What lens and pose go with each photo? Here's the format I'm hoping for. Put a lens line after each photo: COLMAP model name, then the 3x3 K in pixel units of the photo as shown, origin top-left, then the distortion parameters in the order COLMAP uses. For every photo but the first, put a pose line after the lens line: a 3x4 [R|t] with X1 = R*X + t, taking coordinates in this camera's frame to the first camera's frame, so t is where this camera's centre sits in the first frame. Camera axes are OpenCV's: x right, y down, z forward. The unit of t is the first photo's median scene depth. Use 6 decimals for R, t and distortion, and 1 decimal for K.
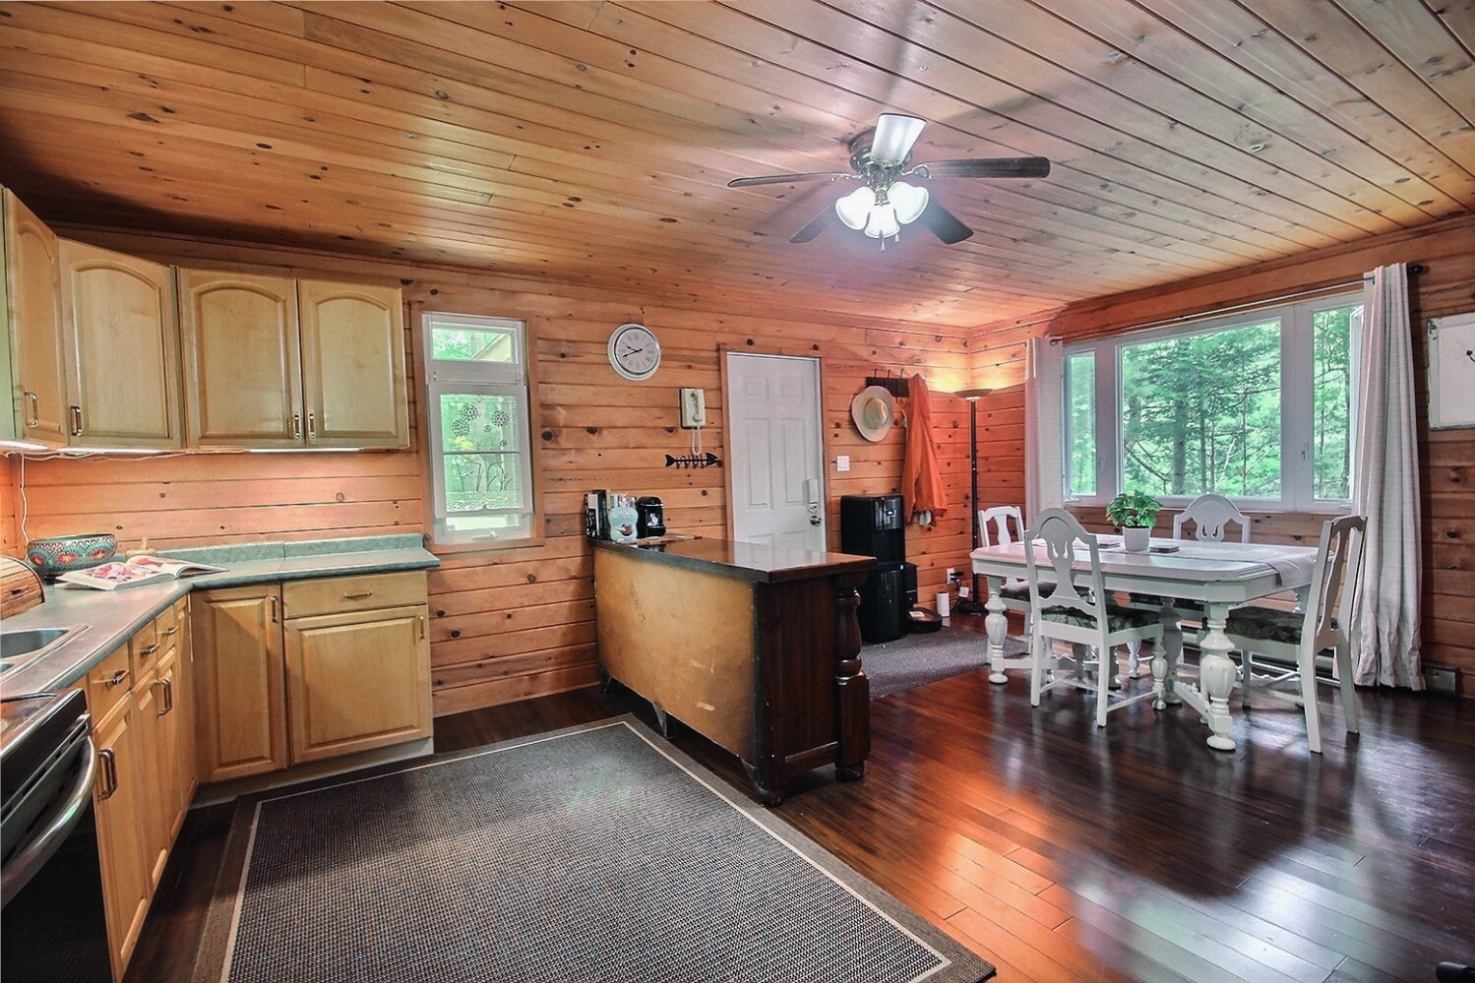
lens RADIAL K [[681.0, 0, 733.7], [0, 681.0, 496.1], [0, 0, 1]] dist [0.005722, -0.010567]
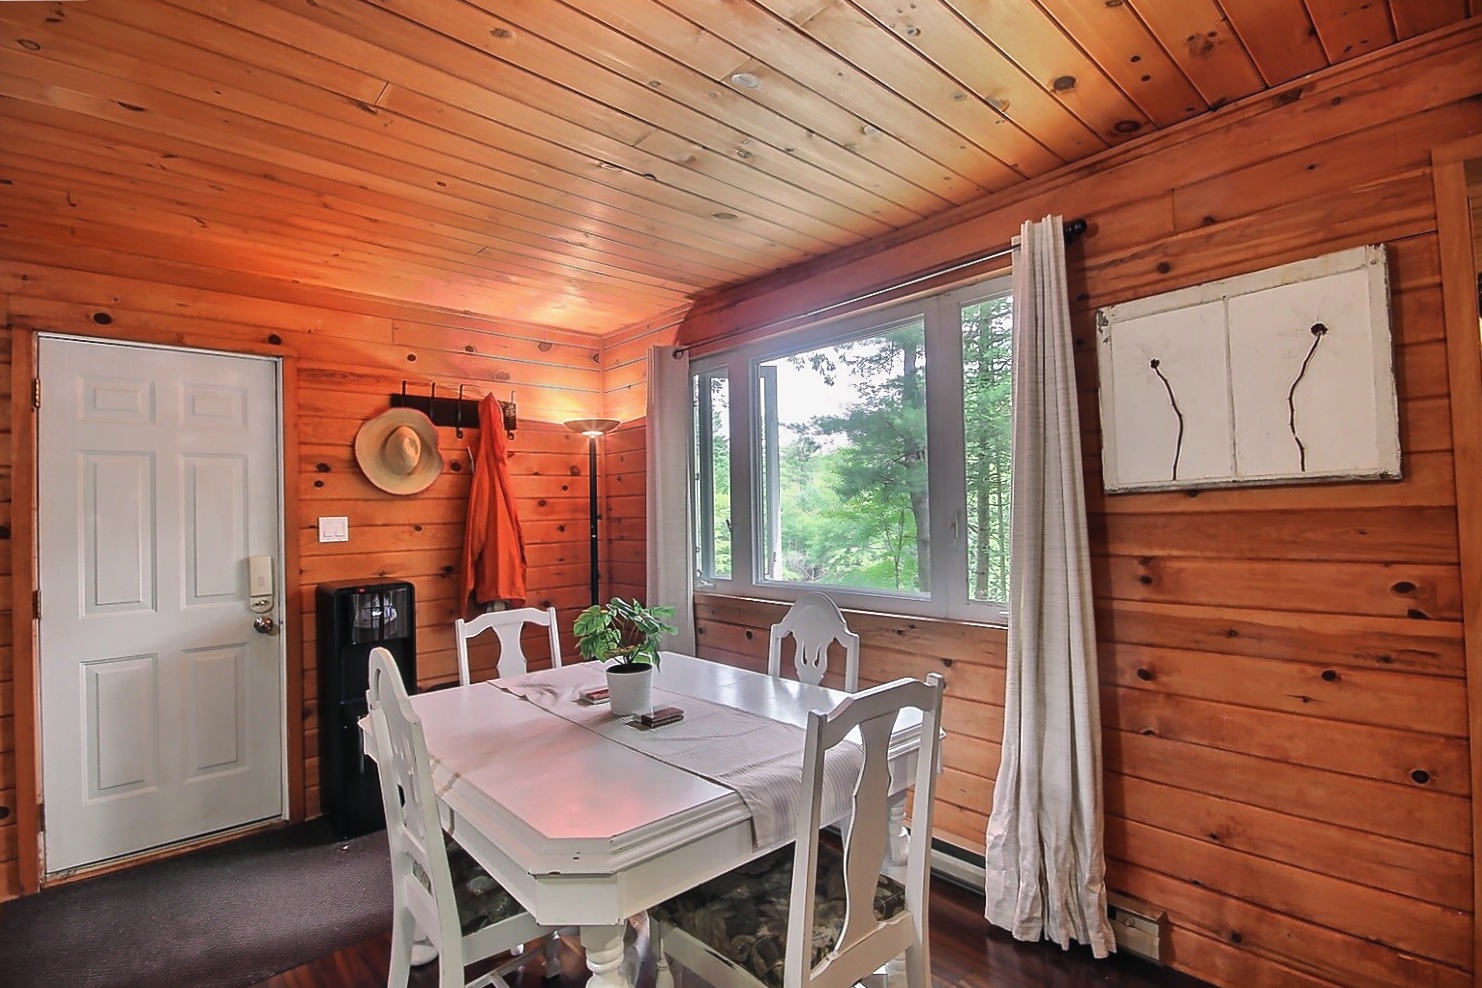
lens RADIAL K [[684.2, 0, 746.5], [0, 684.2, 495.2], [0, 0, 1]] dist [0.005722, -0.010567]
pose [[0.981728, 0.014283, 0.189753, 0.595843], [-0.001439, 0.997708, -0.067652, -0.054417], [-0.190284, 0.066142, 0.979498, 0.465630]]
